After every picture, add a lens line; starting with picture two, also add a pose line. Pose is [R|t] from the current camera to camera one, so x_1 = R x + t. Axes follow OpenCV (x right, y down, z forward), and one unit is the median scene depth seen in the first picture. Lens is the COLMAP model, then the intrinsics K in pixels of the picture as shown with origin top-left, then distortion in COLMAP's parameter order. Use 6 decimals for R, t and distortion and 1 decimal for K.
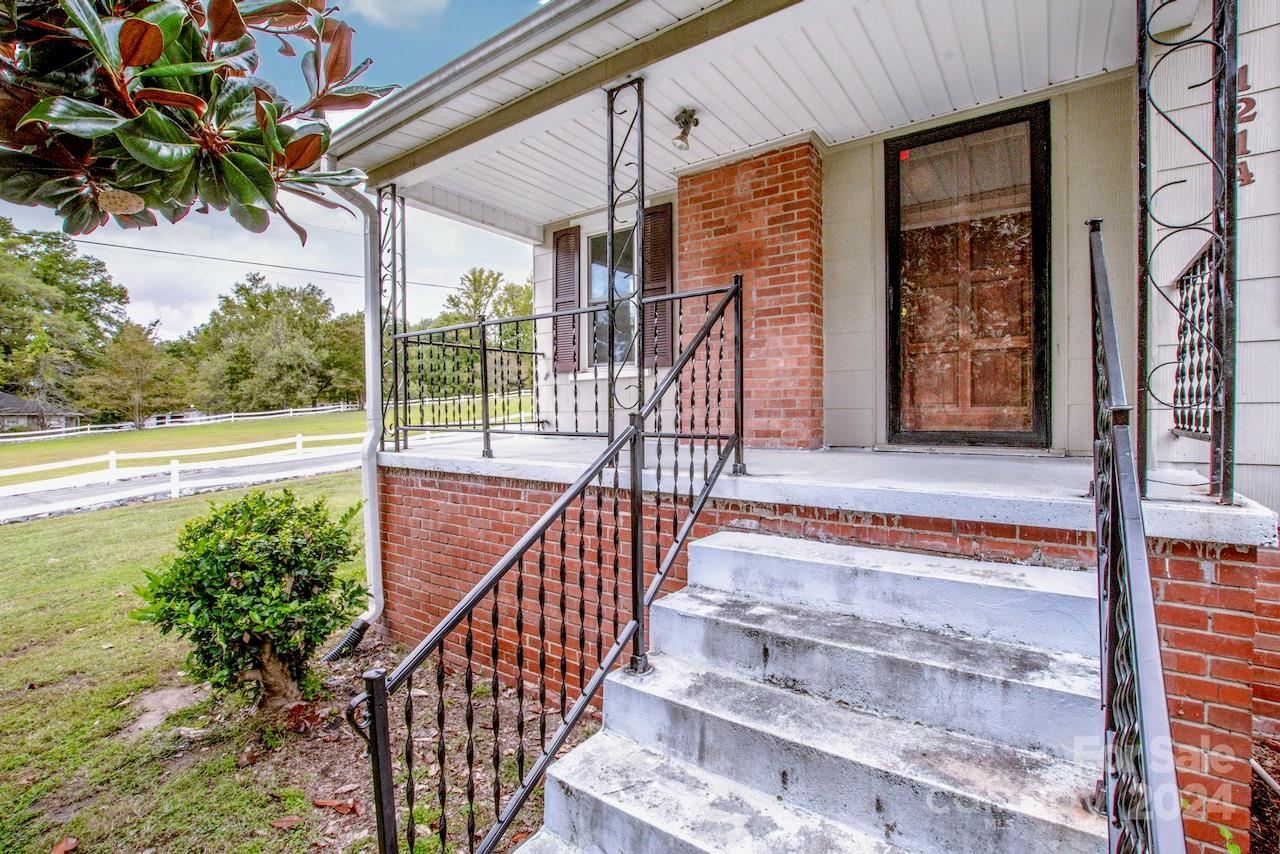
lens RADIAL K [[571.3, 0, 656.0], [0, 571.3, 427.8], [0, 0, 1]] dist [-0.038565, 0.000078]
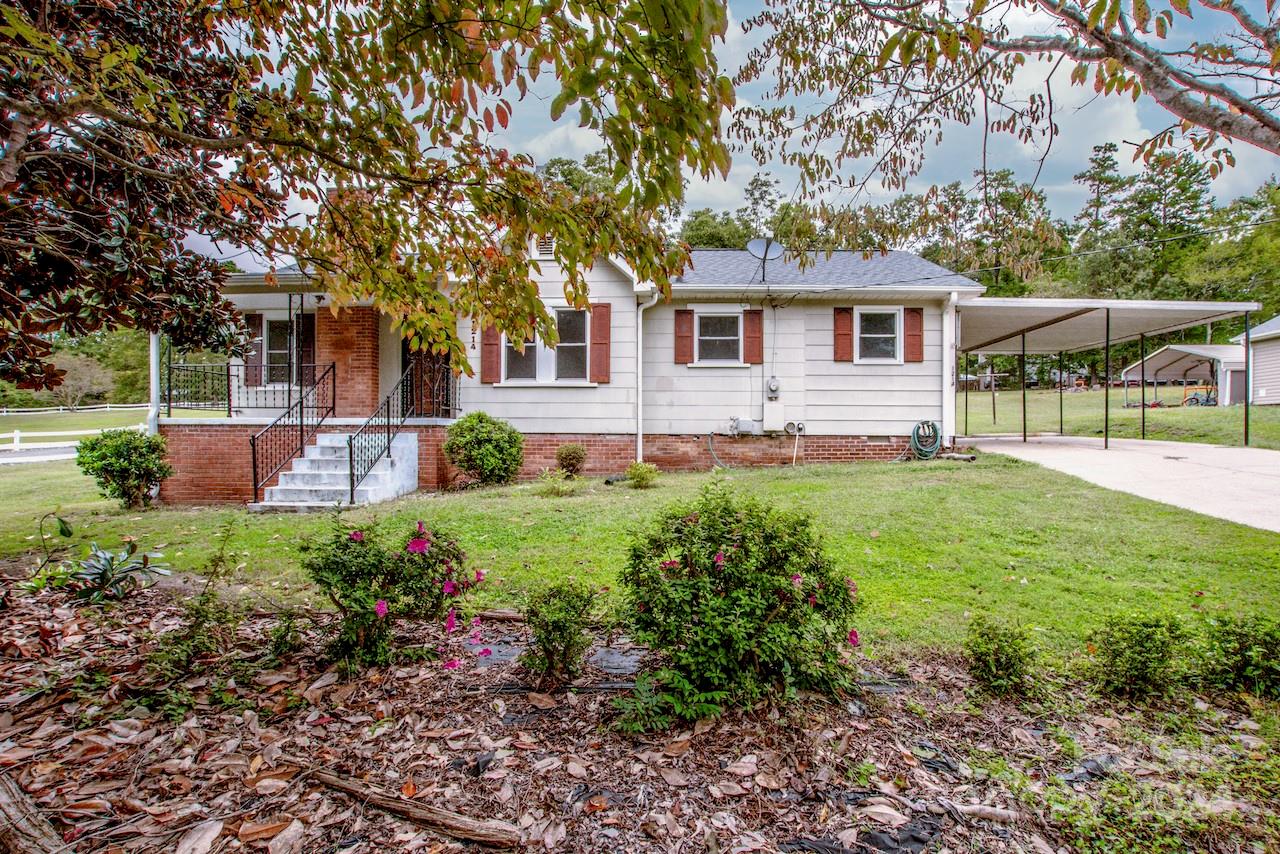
lens RADIAL K [[582.3, 0, 668.3], [0, 582.3, 444.1], [0, 0, 1]] dist [-0.031000, 0.000862]
pose [[0.837741, 0.005707, 0.546037, -0.045092], [0.006374, 0.999775, -0.020230, 0.224429], [-0.546030, 0.020428, 0.837517, -2.120003]]
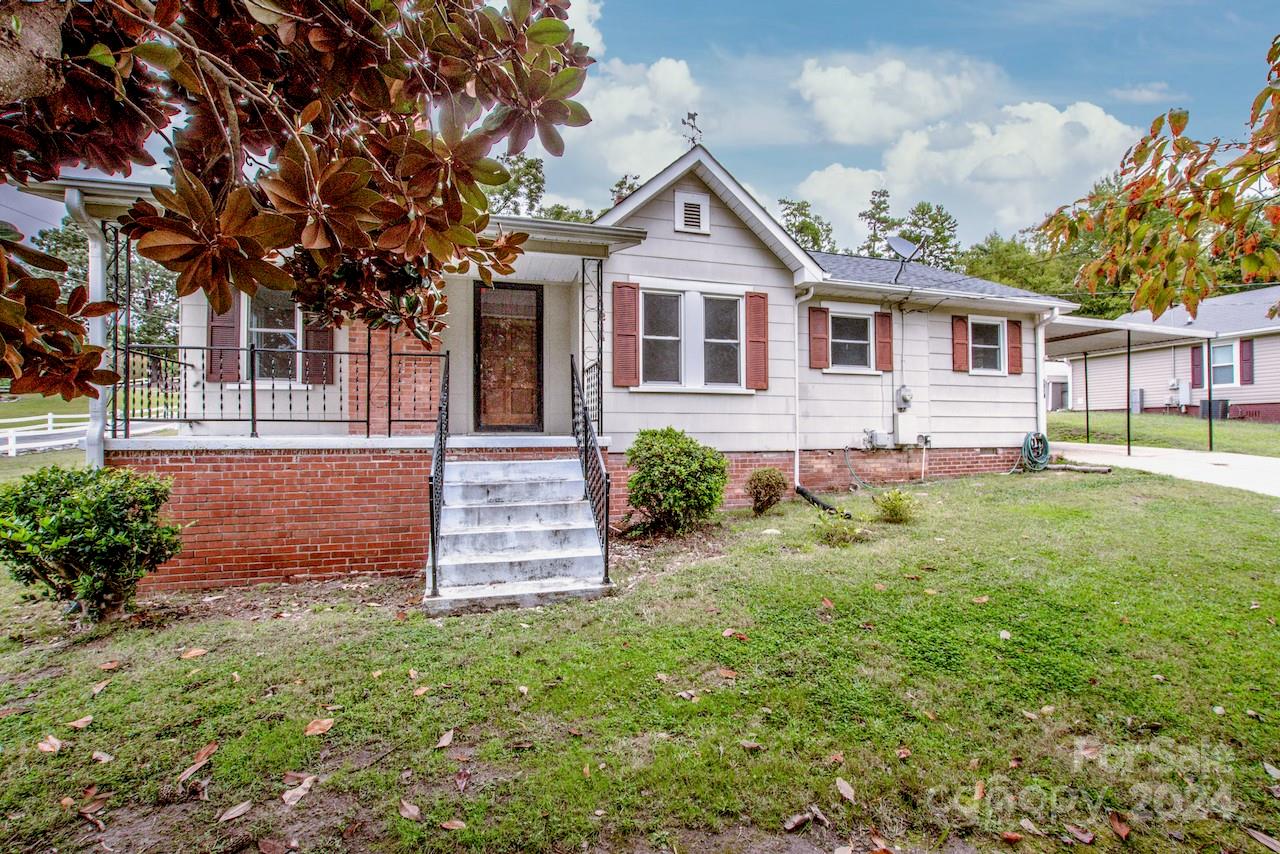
lens RADIAL K [[558.1, 0, 638.6], [0, 558.1, 427.3], [0, 0, 1]] dist [-0.037448, 0.006791]
pose [[0.627730, 0.013825, 0.778308, -0.755993], [0.021686, 0.999144, -0.035239, 0.093972], [-0.778129, 0.038999, 0.626893, -0.677628]]
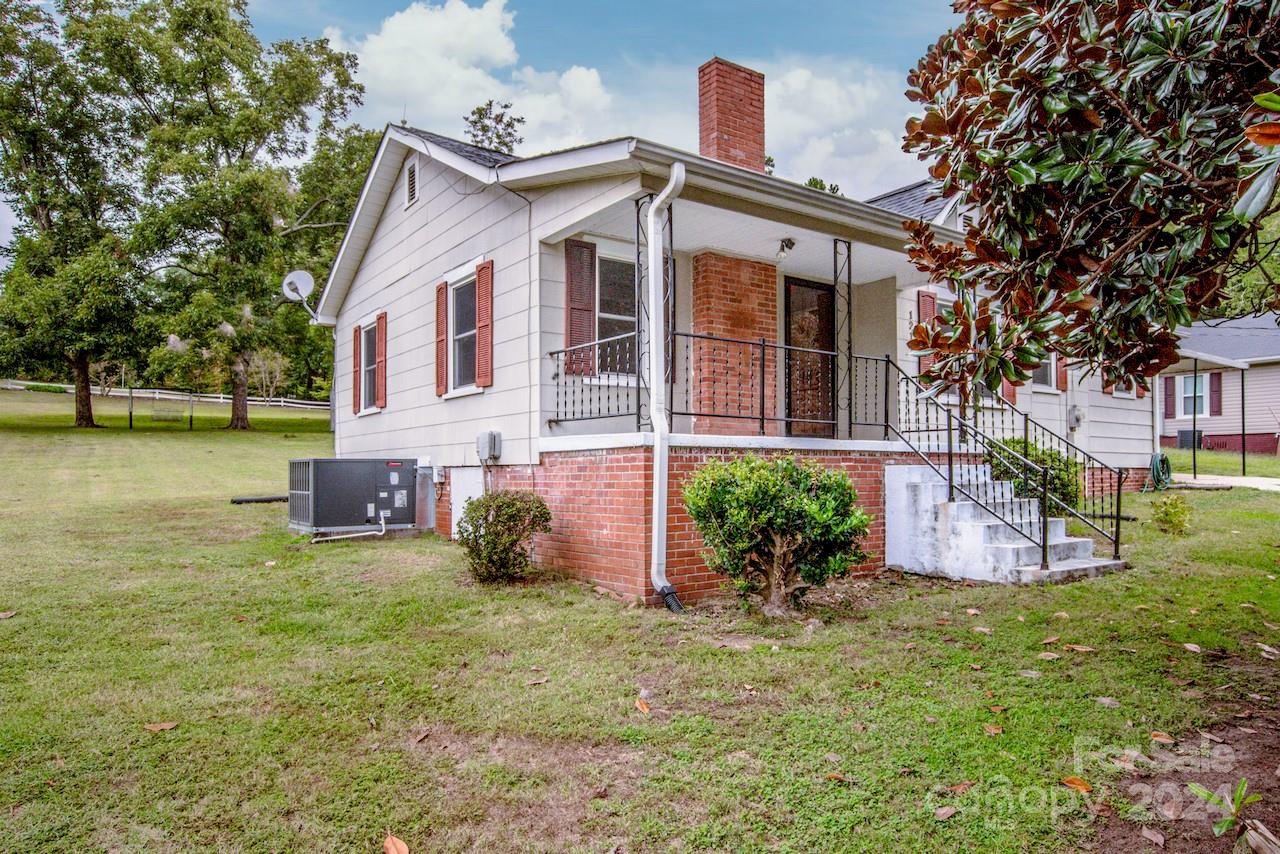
lens RADIAL K [[814.7, 0, 636.4], [0, 814.7, 468.6], [0, 0, 1]] dist [-0.008106, 0.000362]
pose [[0.338462, 0.013351, 0.940885, -2.237851], [0.027862, 0.999319, -0.024203, 0.167147], [-0.940567, 0.034406, 0.337860, 0.579611]]
